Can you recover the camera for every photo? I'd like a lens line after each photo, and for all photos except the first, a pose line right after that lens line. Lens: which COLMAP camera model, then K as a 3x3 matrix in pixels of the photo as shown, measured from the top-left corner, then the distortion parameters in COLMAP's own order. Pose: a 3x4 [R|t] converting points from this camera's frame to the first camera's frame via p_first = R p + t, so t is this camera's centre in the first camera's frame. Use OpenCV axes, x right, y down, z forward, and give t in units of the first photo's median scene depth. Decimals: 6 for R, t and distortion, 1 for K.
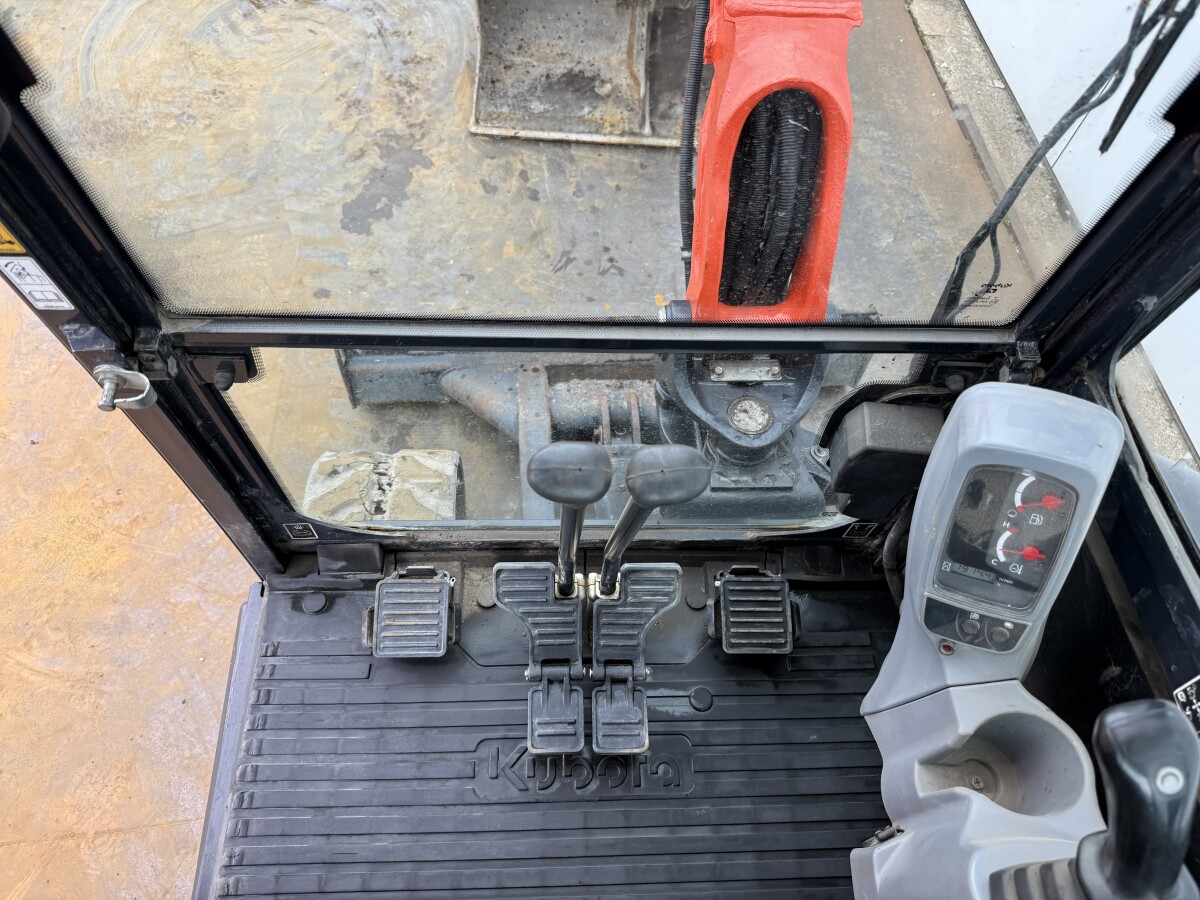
lens RADIAL K [[913.0, 0, 600.0], [0, 913.0, 450.0], [0, 0, 1]] dist [0.135159, -0.243397]
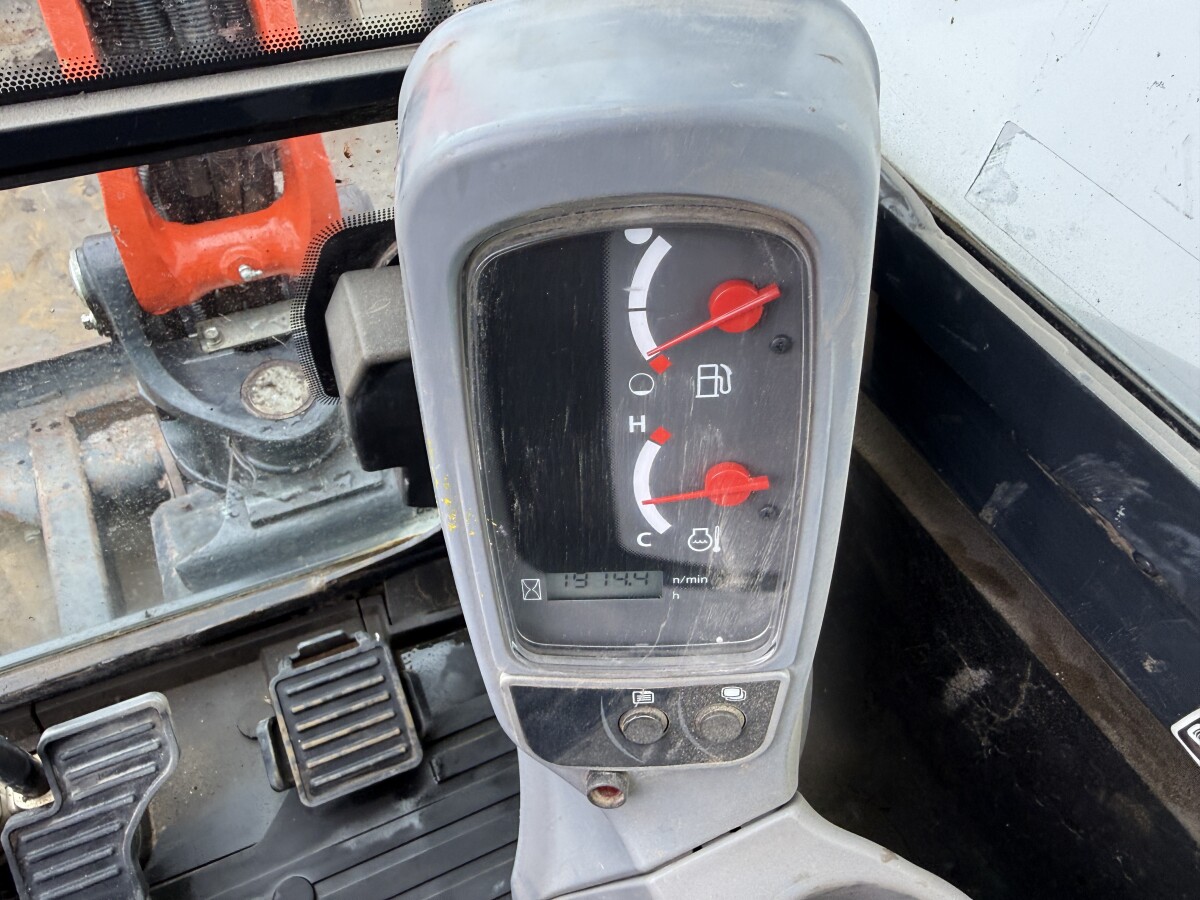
lens RADIAL K [[726.3, 0, 600.0], [0, 726.3, 450.0], [0, 0, 1]] dist [0.016989, -0.000576]
pose [[0.923106, -0.286551, 0.256445, 0.246549], [0.289398, 0.956816, 0.027418, 0.053838], [-0.253228, 0.048905, 0.966170, 0.523225]]
